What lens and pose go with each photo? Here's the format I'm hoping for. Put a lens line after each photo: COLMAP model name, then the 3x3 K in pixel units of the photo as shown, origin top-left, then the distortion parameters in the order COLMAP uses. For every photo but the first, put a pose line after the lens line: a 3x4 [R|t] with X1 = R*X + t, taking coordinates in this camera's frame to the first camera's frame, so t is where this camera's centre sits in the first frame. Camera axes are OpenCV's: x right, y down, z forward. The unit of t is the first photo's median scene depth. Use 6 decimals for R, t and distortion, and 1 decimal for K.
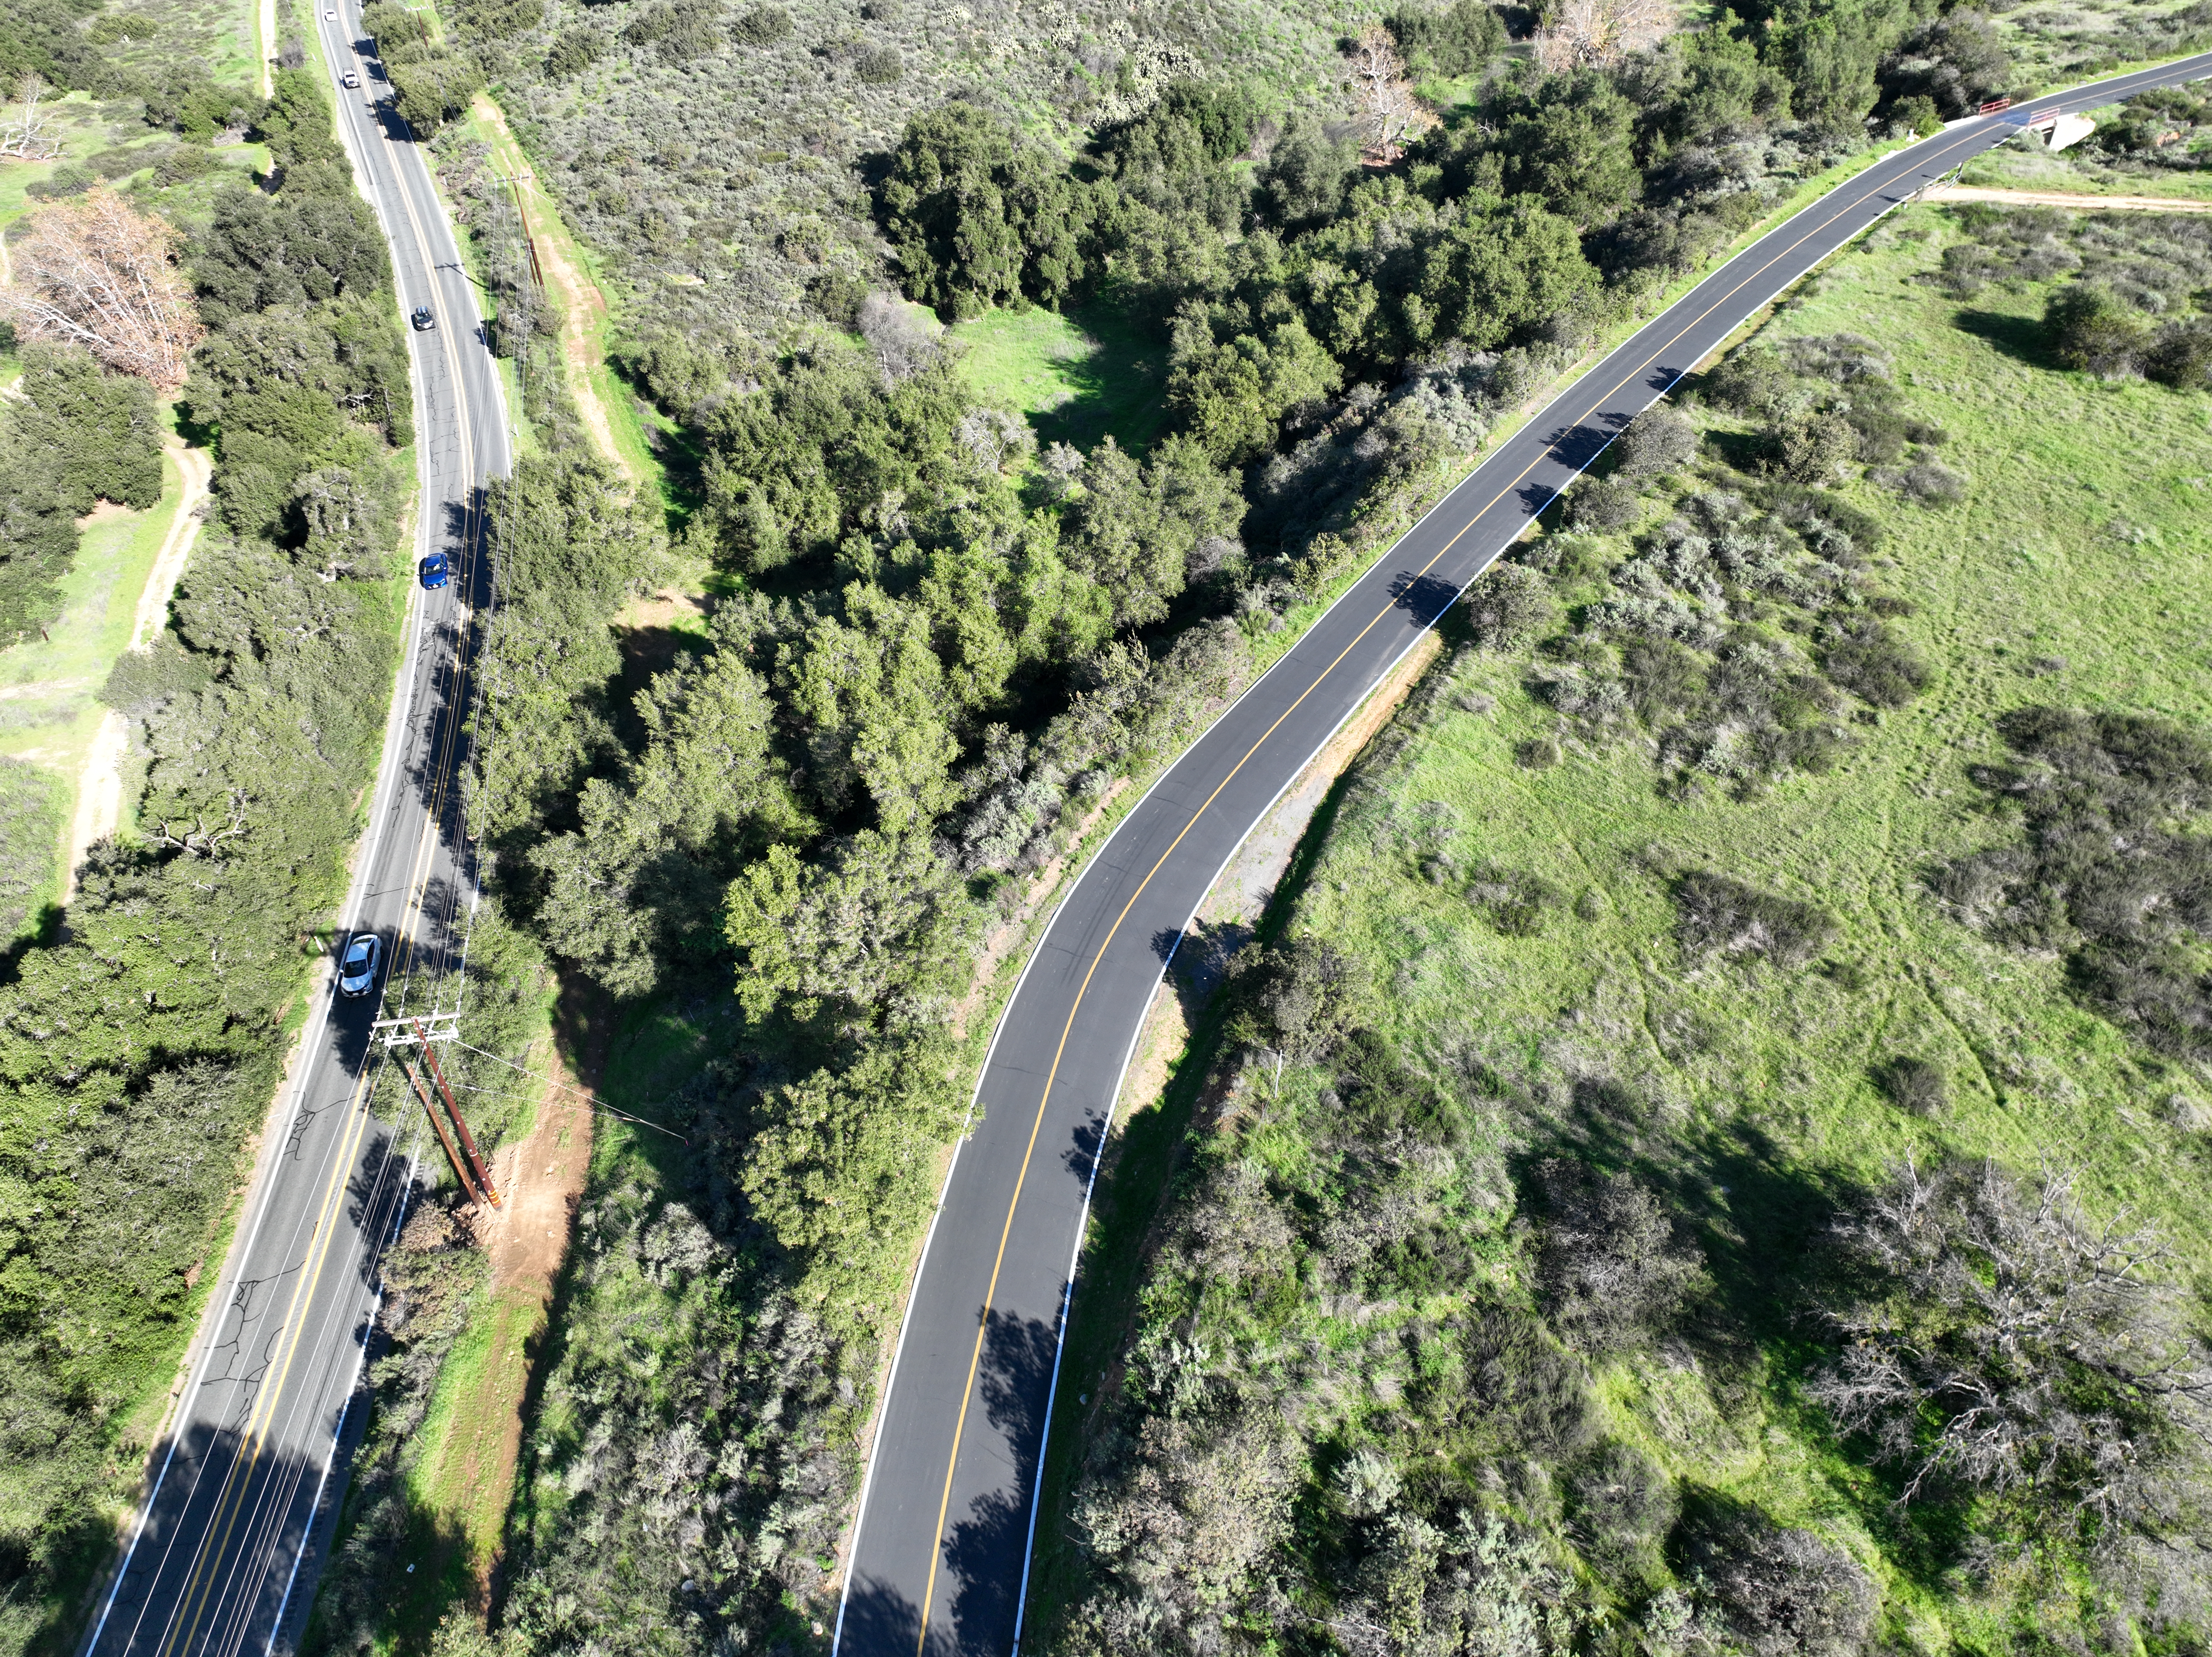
lens RADIAL K [[1579.8, 0, 1104.1], [0, 1579.8, 810.4], [0, 0, 1]] dist [-0.005008, 0.026335]
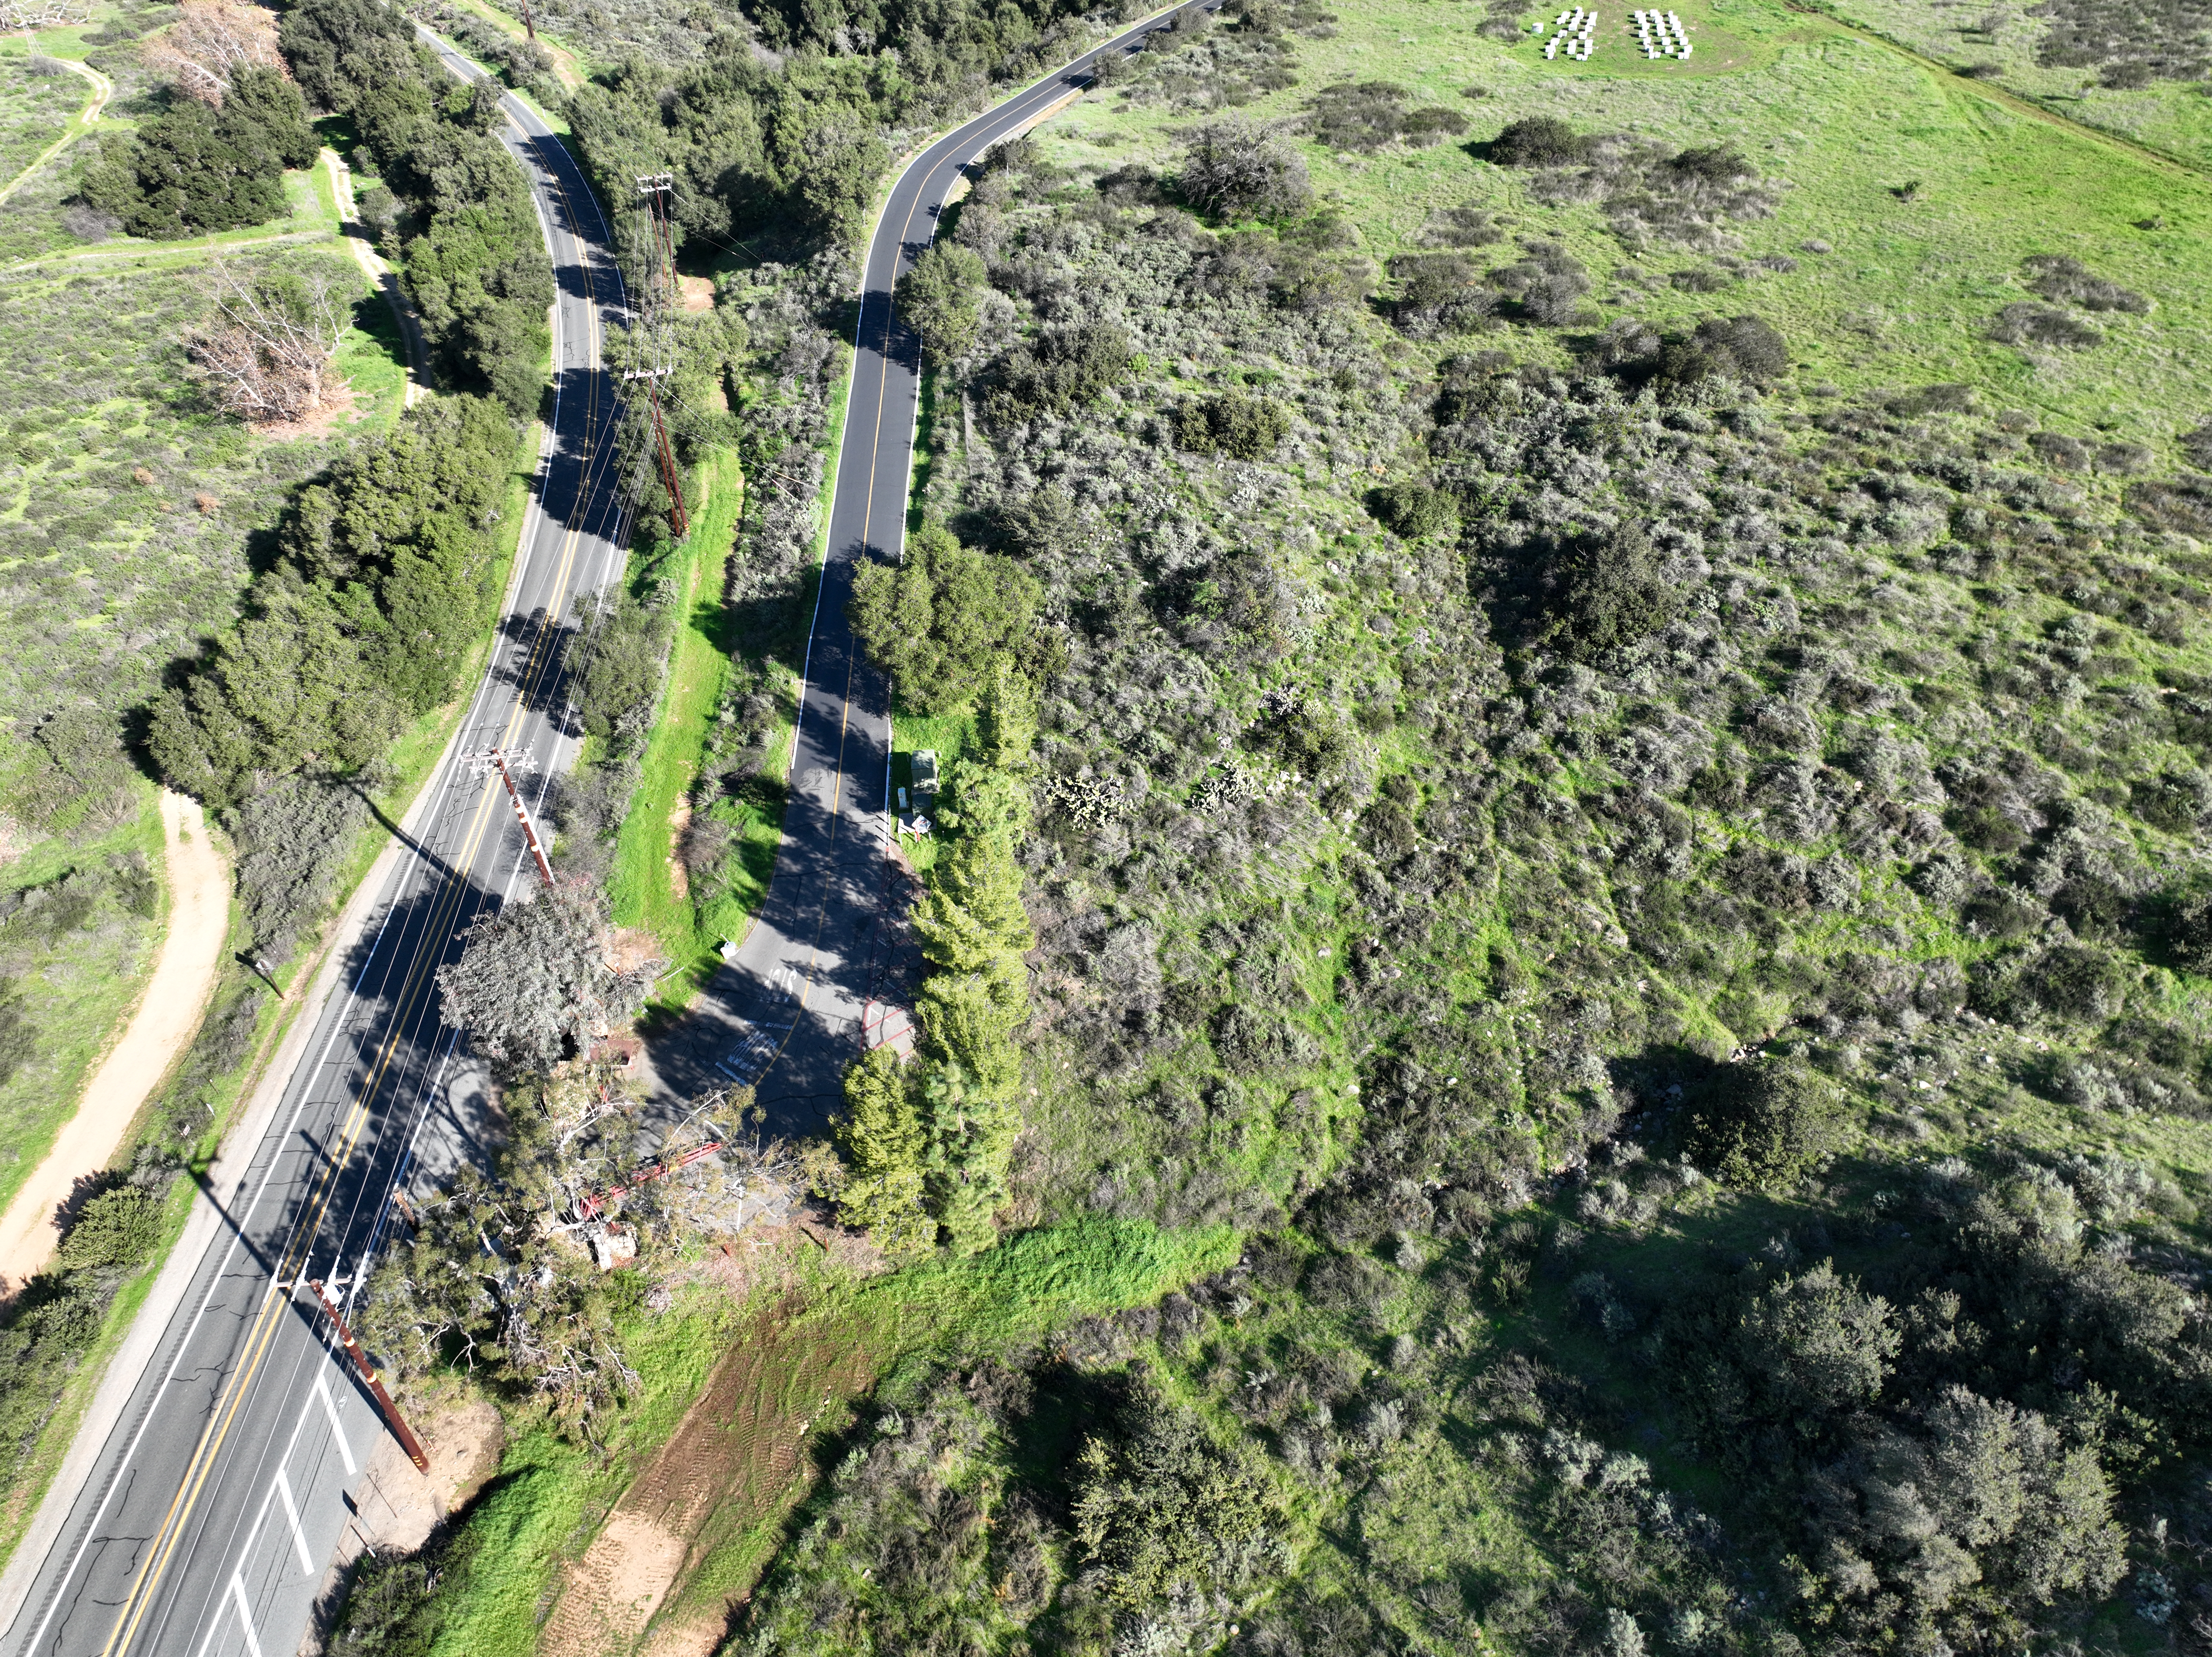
lens RADIAL K [[1563.8, 0, 1106.0], [0, 1563.8, 828.5], [0, 0, 1]] dist [0.000007, 0.014153]
pose [[0.989896, -0.086196, 0.112586, -0.059985], [0.085325, 0.996274, 0.012537, 0.669081], [-0.113247, -0.002804, 0.993563, -0.850892]]
